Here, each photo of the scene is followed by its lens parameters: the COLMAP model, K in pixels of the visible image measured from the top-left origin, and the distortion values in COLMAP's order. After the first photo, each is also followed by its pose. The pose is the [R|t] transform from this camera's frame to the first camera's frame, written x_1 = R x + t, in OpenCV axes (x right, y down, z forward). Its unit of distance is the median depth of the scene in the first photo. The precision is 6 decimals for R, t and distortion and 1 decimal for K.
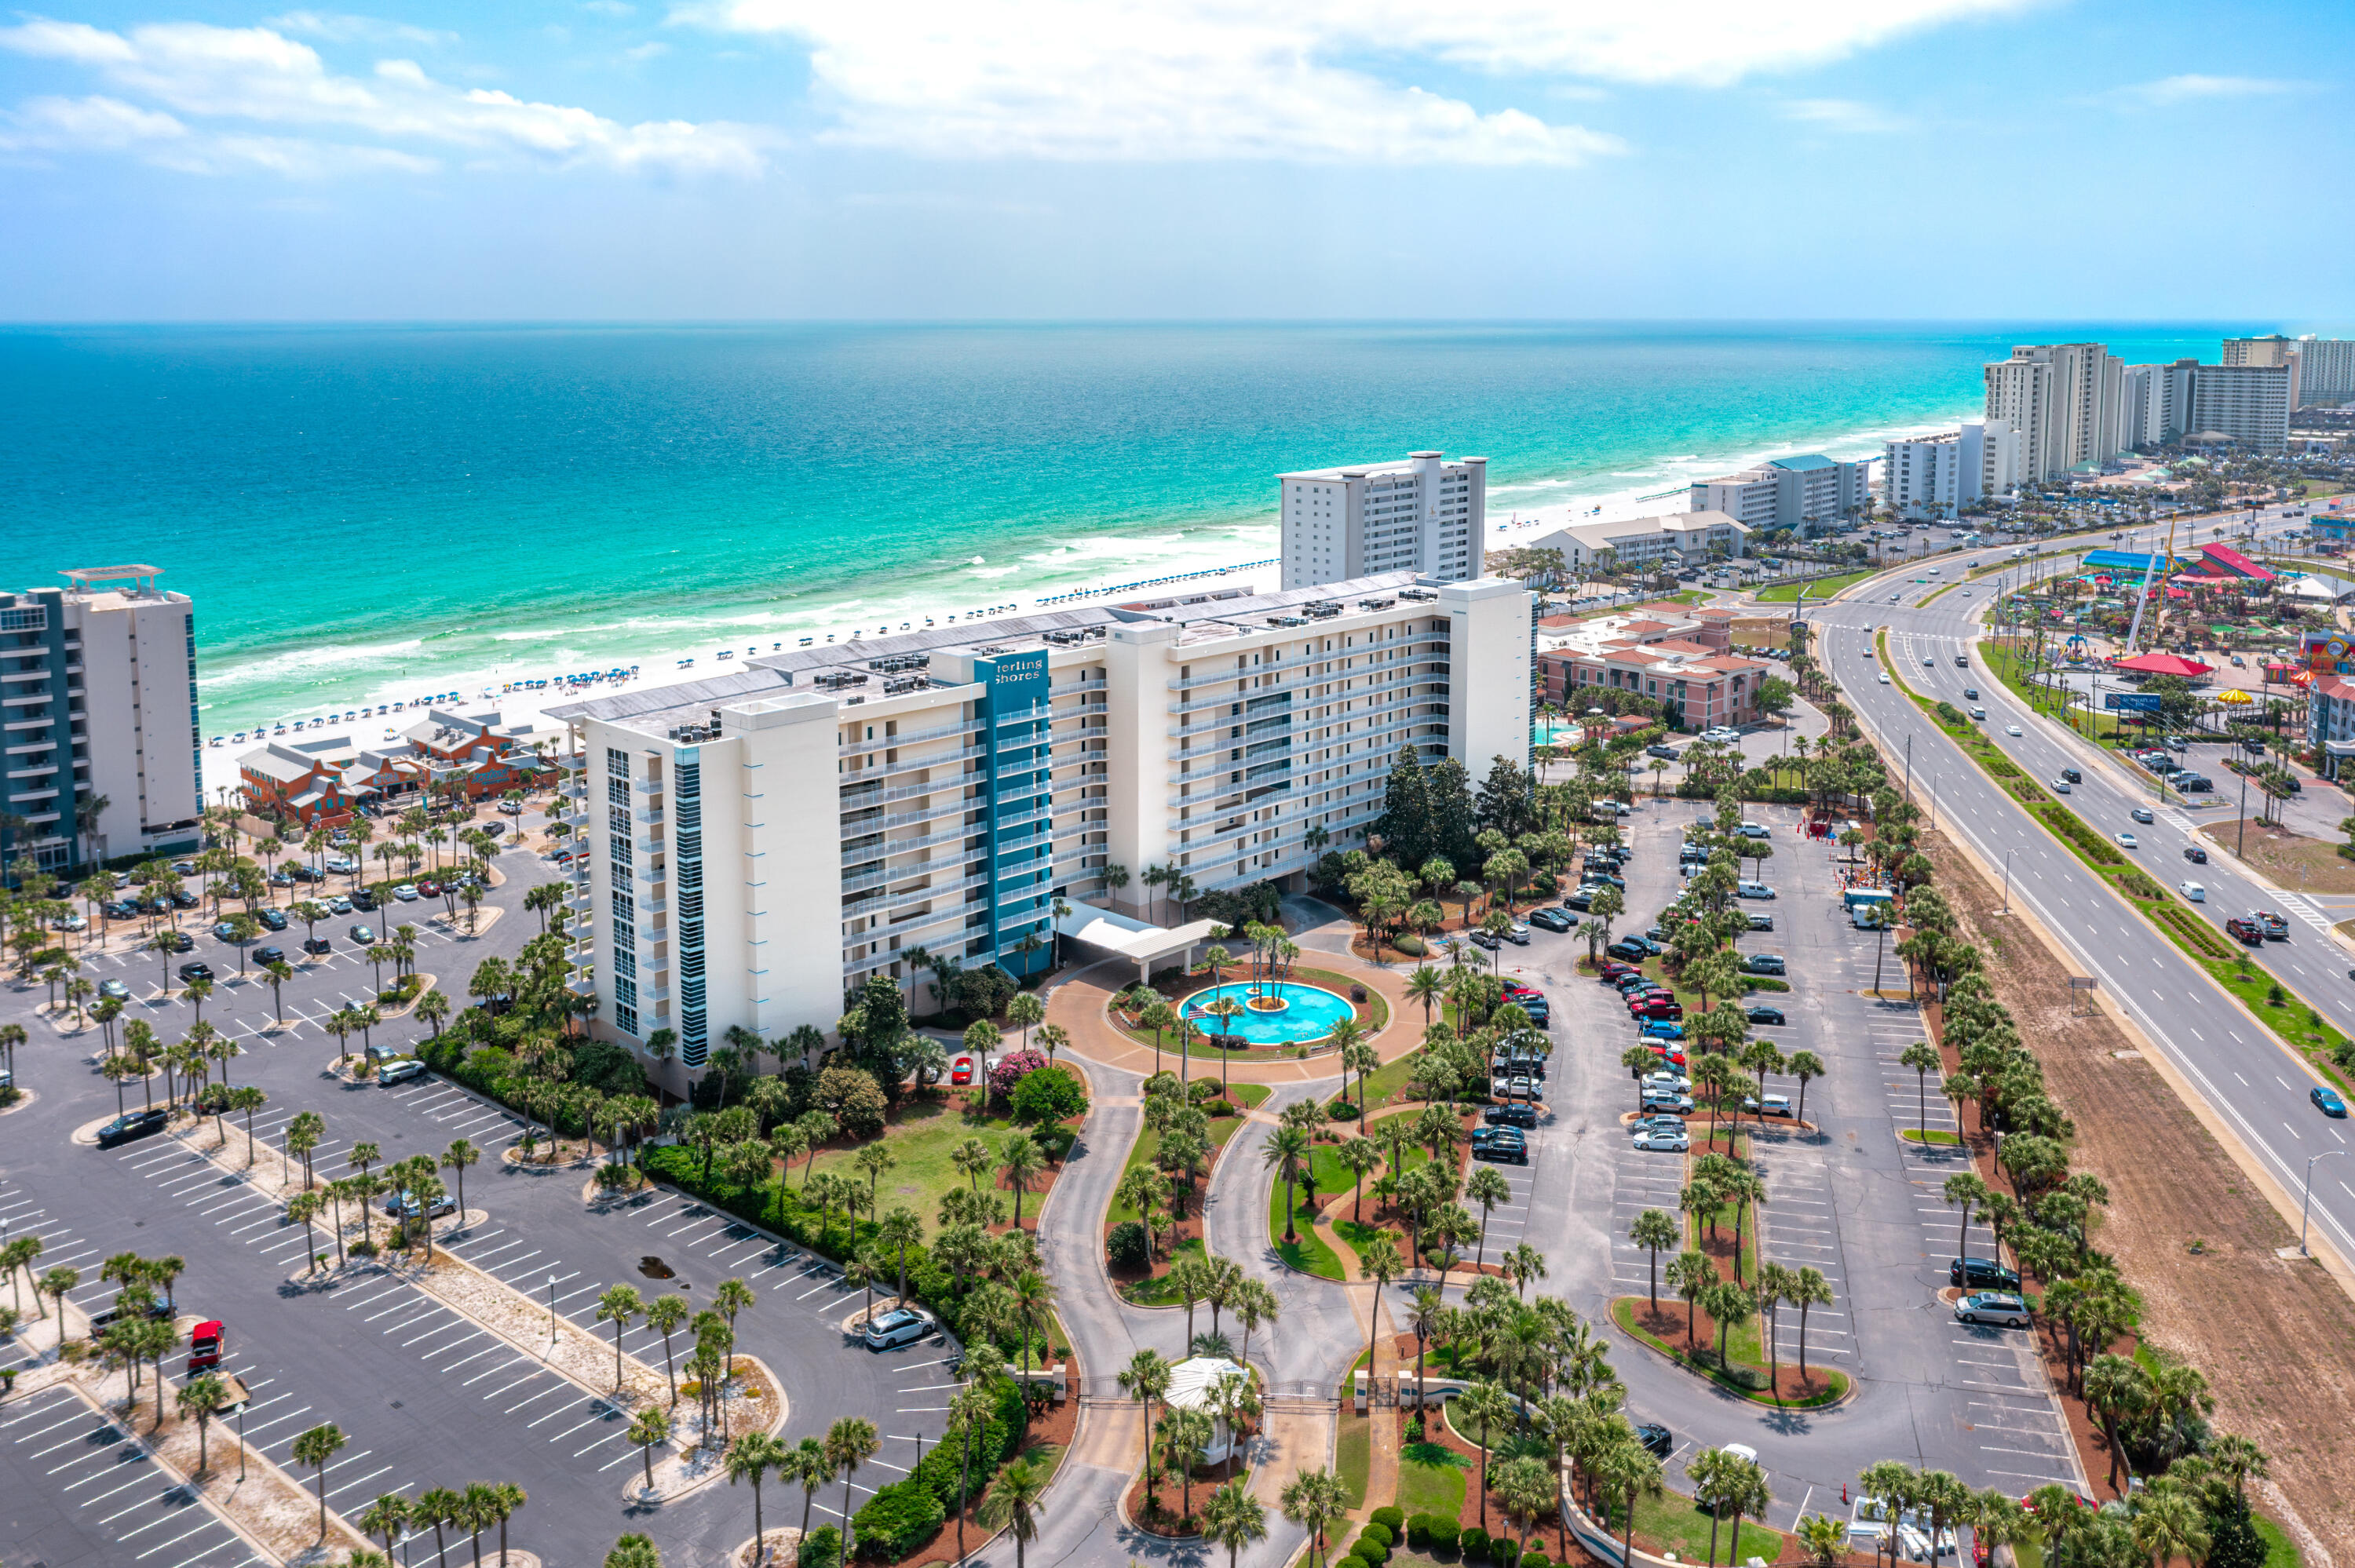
lens RADIAL K [[1913.1, 0, 1177.5], [0, 1913.1, 784.0], [0, 0, 1]] dist [-0.005849, -0.005562]
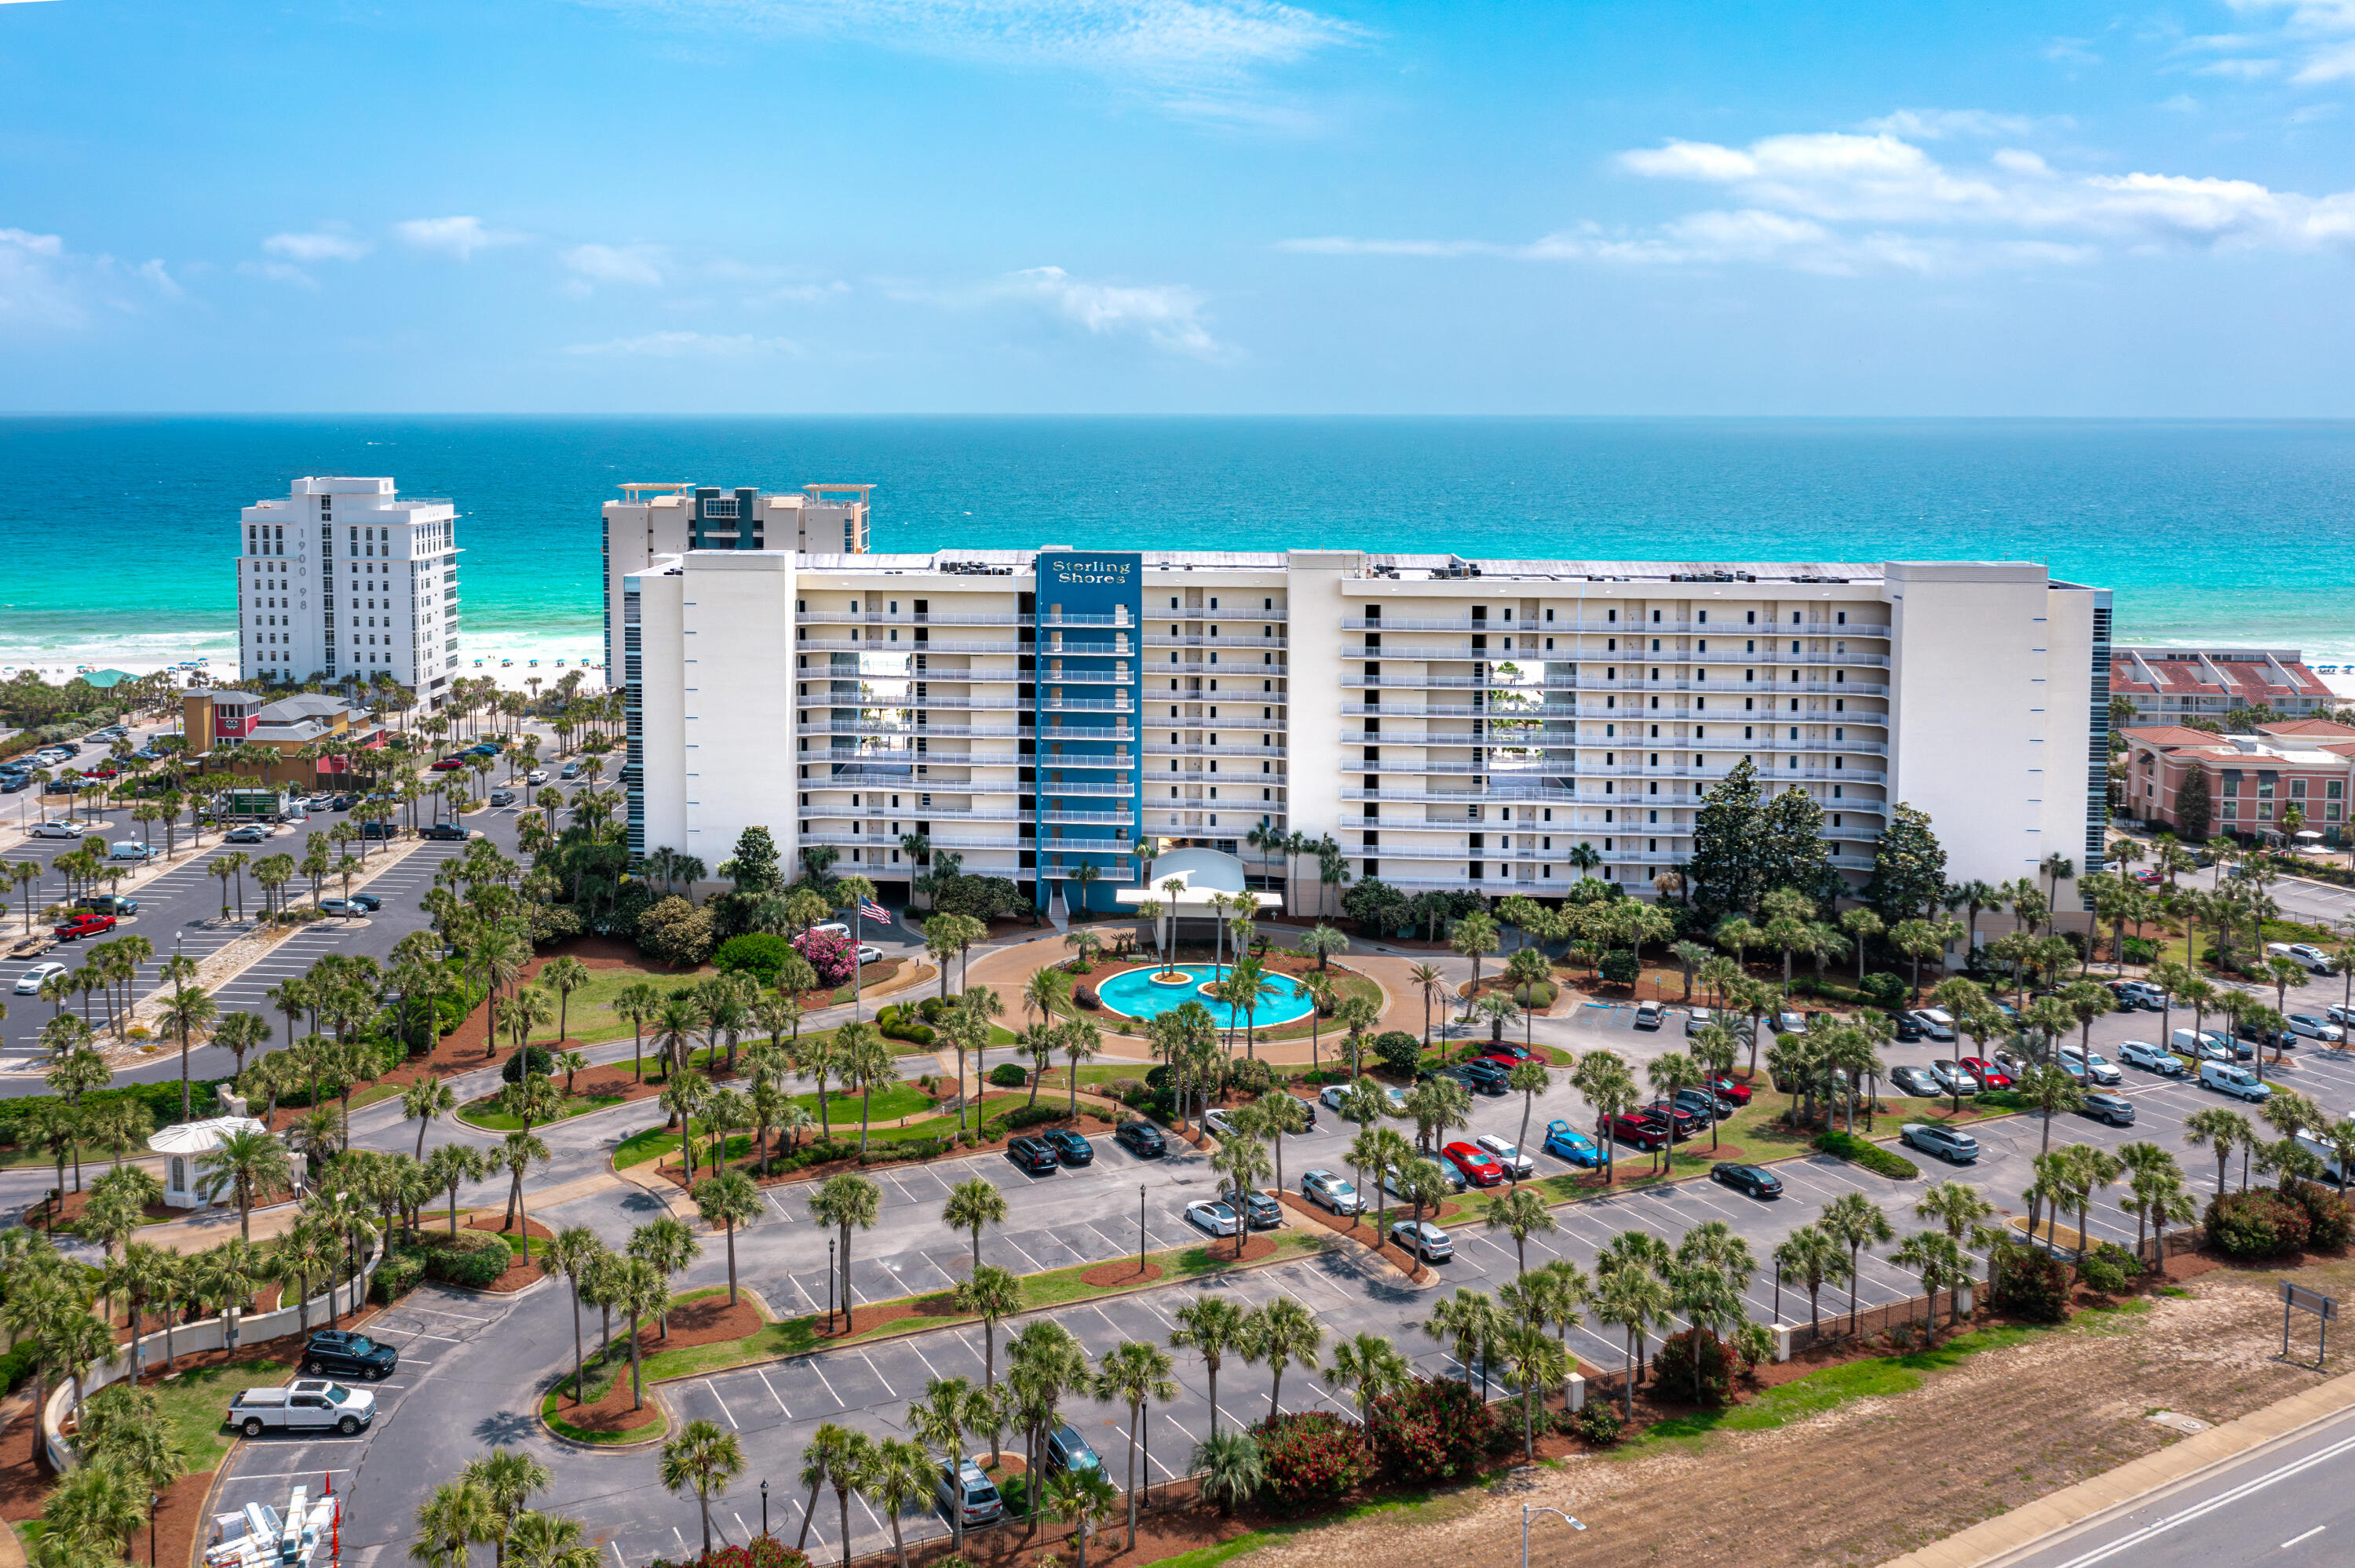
lens RADIAL K [[1959.8, 0, 1177.9], [0, 1959.8, 556.5], [0, 0, 1]] dist [0.001364, 0.003915]
pose [[0.646675, 0.047303, -0.761297, 0.544855], [-0.181248, 0.979018, -0.093127, 0.011931], [0.740918, 0.198206, 0.641681, 0.347195]]
